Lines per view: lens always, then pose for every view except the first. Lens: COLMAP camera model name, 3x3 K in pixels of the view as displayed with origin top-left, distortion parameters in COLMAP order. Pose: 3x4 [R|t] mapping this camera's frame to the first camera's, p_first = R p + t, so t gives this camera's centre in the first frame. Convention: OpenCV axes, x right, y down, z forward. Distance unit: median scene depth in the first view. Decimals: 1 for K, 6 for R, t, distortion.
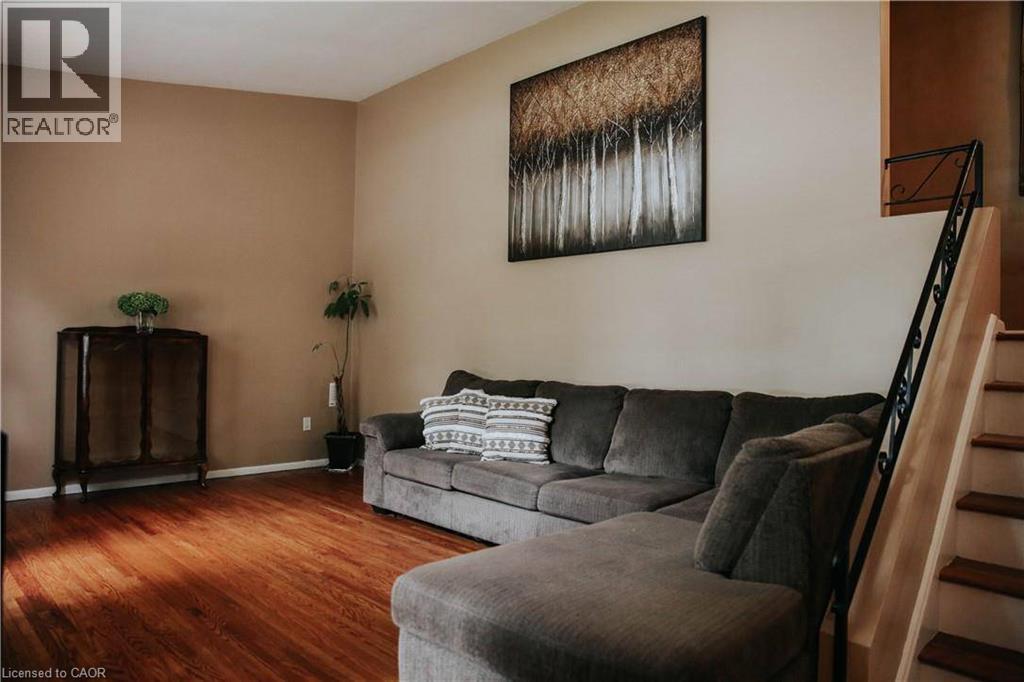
lens RADIAL K [[699.6, 0, 512.0], [0, 699.6, 341.0], [0, 0, 1]] dist [-0.067307, 0.056269]
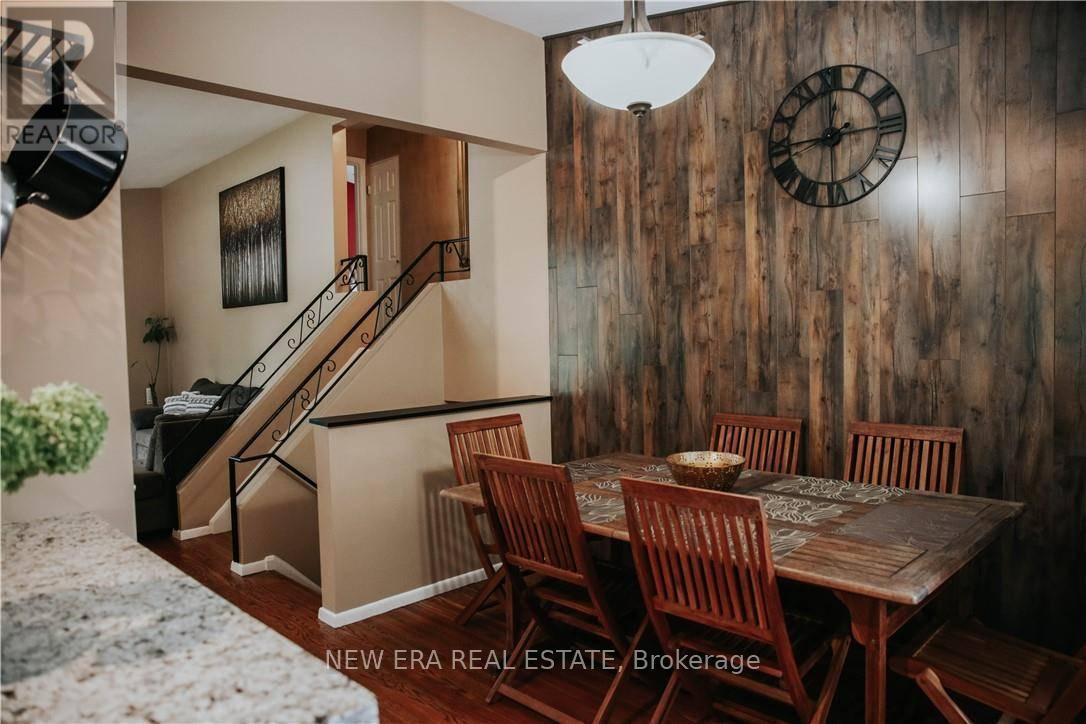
lens RADIAL K [[741.9, 0, 543.0], [0, 741.9, 362.0], [0, 0, 1]] dist [-0.067307, 0.056269]
pose [[0.999394, -0.022582, -0.026473, 0.745141], [0.023553, 0.999039, 0.036958, -0.037806], [0.025613, -0.037560, 0.998966, -0.613455]]
